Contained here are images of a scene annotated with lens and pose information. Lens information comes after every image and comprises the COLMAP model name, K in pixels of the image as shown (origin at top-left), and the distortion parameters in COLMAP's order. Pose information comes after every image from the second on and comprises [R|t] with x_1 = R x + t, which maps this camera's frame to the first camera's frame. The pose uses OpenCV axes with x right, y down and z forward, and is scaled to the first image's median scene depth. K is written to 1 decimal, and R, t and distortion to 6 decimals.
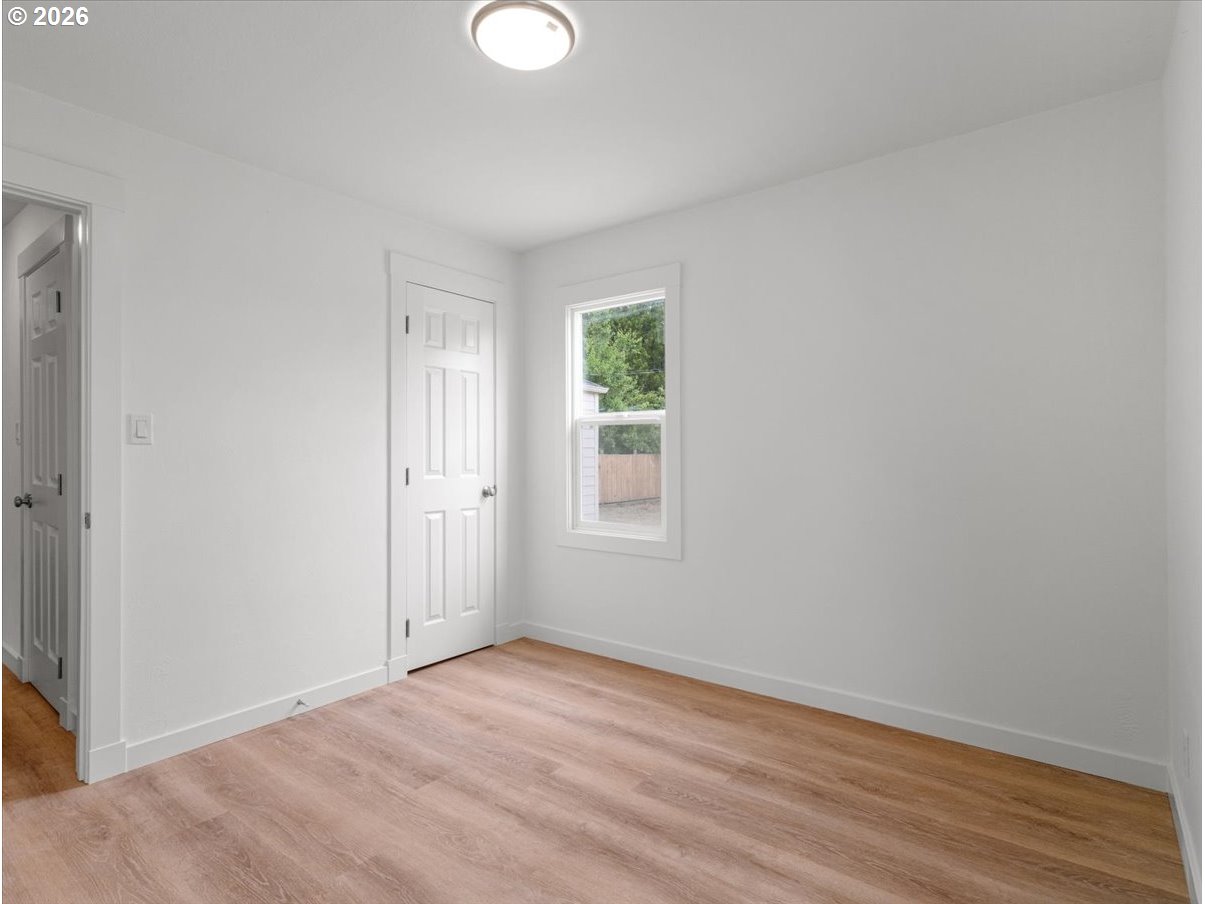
lens RADIAL K [[626.5, 0, 598.1], [0, 626.5, 452.4], [0, 0, 1]] dist [-0.002873, 0.000857]
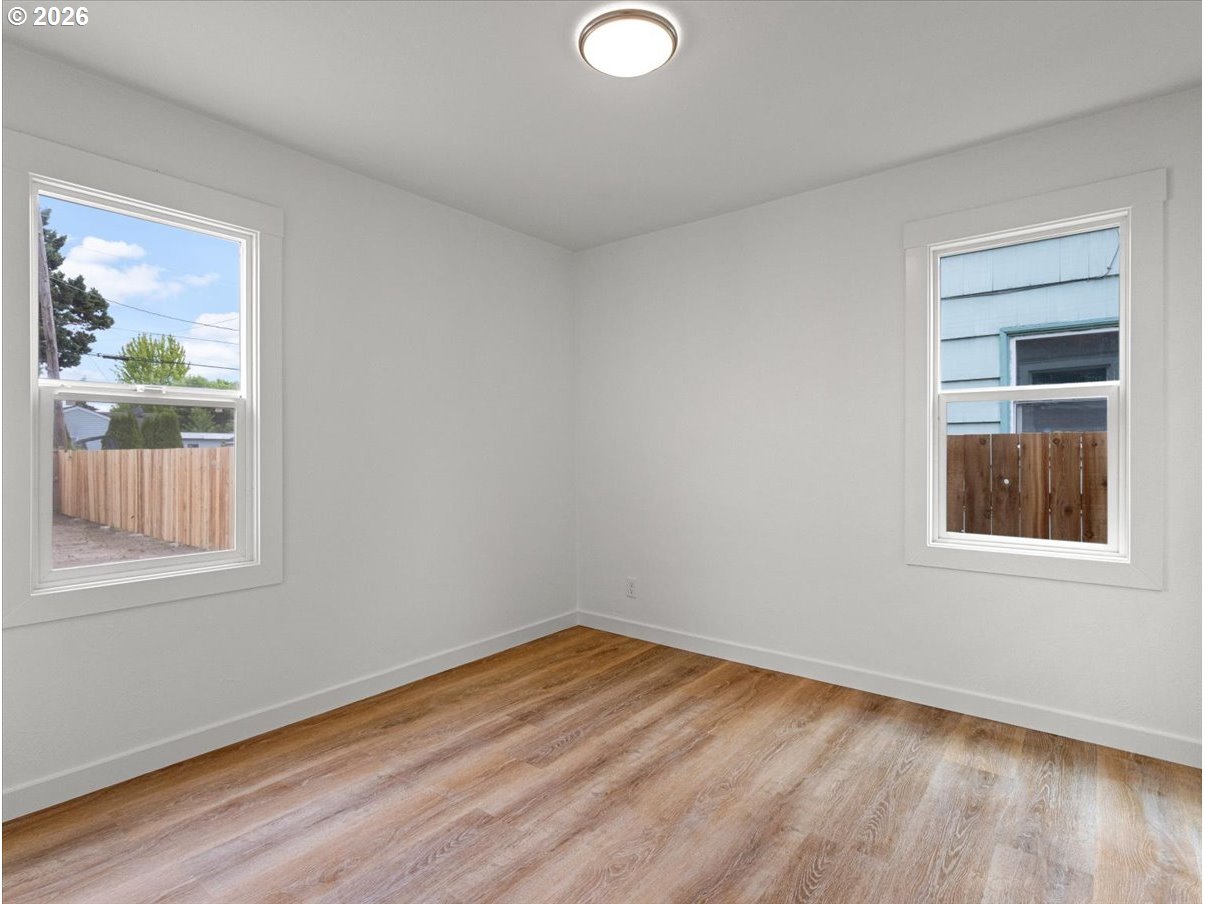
lens RADIAL K [[626.5, 0, 596.9], [0, 626.5, 447.8], [0, 0, 1]] dist [-0.002873, 0.000857]
pose [[0.019903, 0.002180, 0.999800, -0.927800], [0.000595, 0.999997, -0.002192, 0.003318], [-0.999802, 0.000638, 0.019901, 0.825541]]
